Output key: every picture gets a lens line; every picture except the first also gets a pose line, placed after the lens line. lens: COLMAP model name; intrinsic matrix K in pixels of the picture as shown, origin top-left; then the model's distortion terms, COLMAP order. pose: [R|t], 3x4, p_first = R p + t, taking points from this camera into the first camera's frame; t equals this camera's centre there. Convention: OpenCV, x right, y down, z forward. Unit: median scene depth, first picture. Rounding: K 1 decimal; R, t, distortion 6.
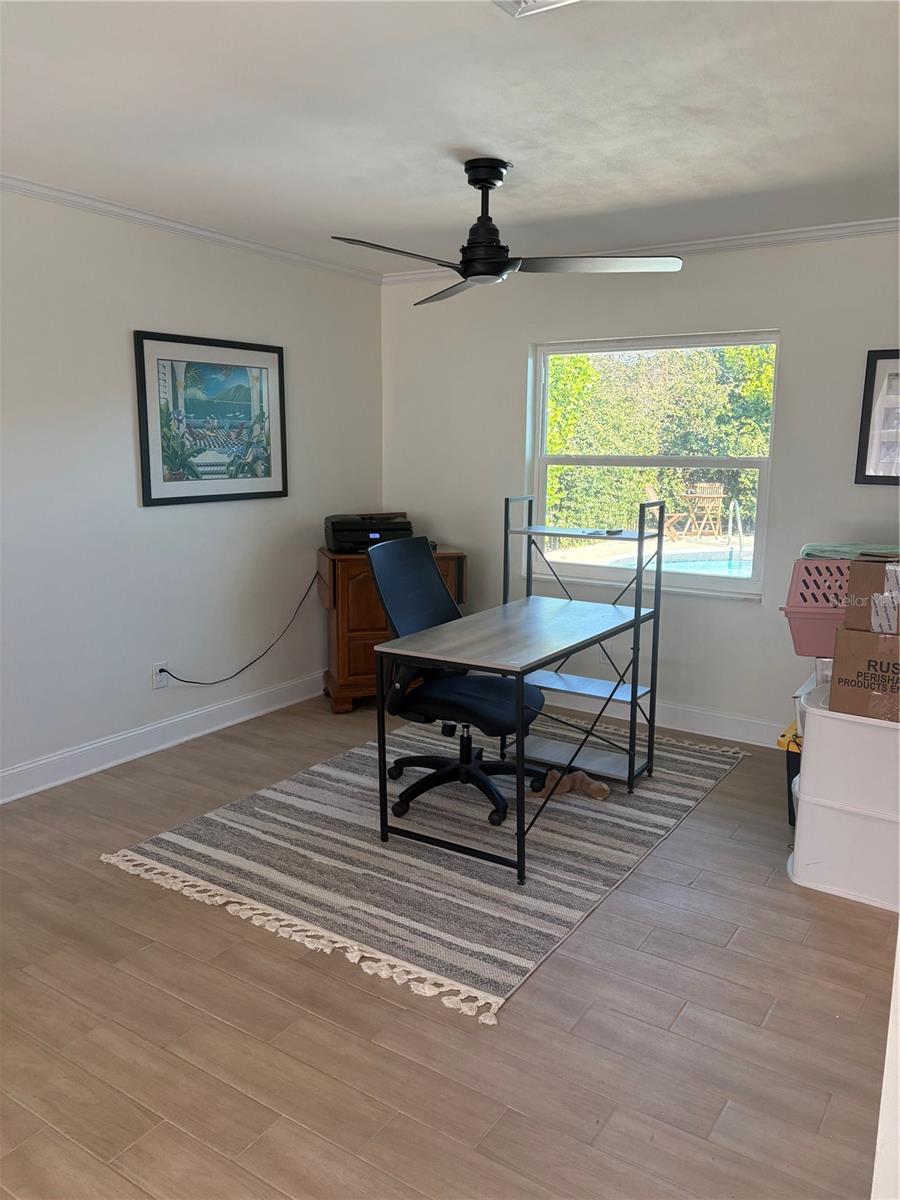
lens RADIAL K [[900.0, 0, 448.7], [0, 900.0, 596.3], [0, 0, 1]] dist [0.047254, -0.047655]
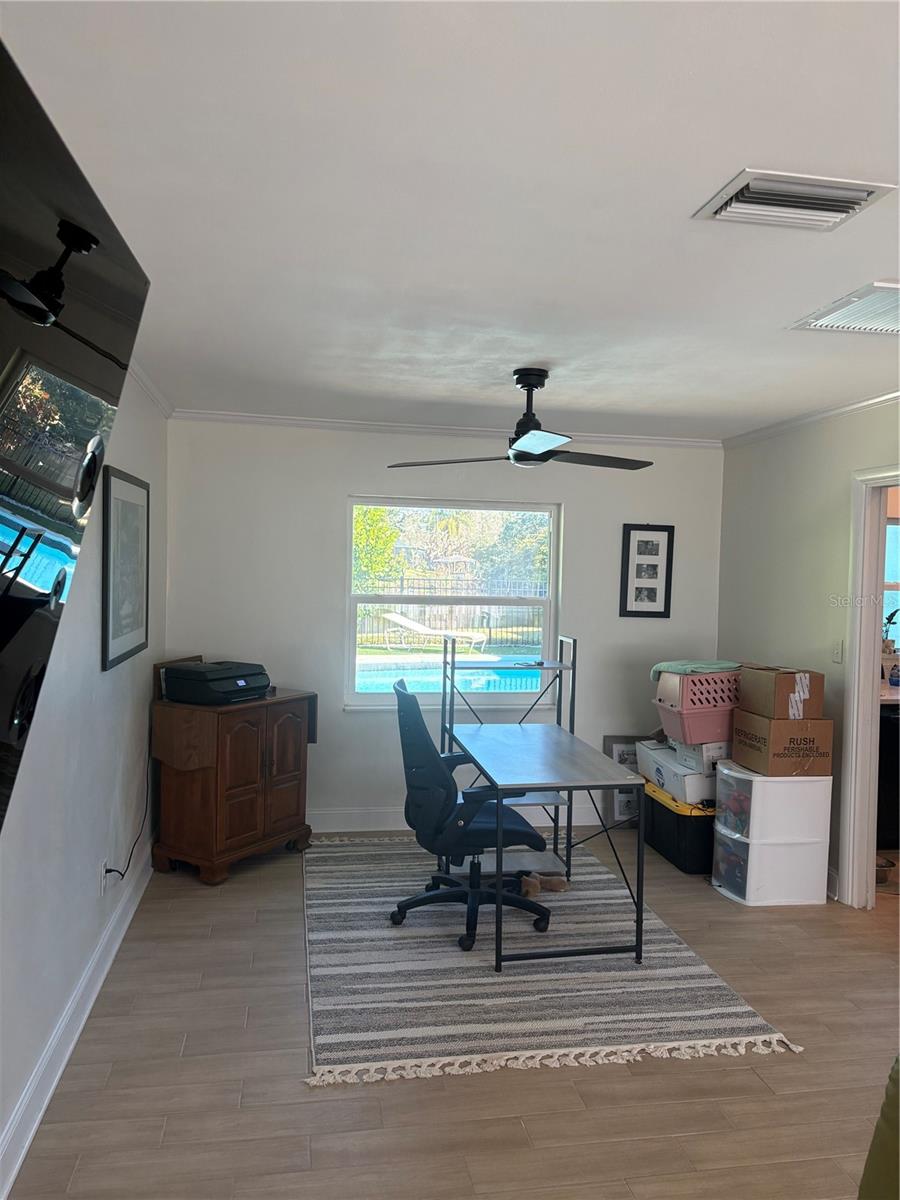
lens RADIAL K [[917.9, 0, 453.7], [0, 917.9, 604.1], [0, 0, 1]] dist [0.000375, 0.082174]
pose [[0.718562, -0.020505, 0.695160, -0.894070], [0.099686, 0.992280, -0.073773, -0.084705], [-0.688281, 0.122309, 0.715059, 0.228623]]
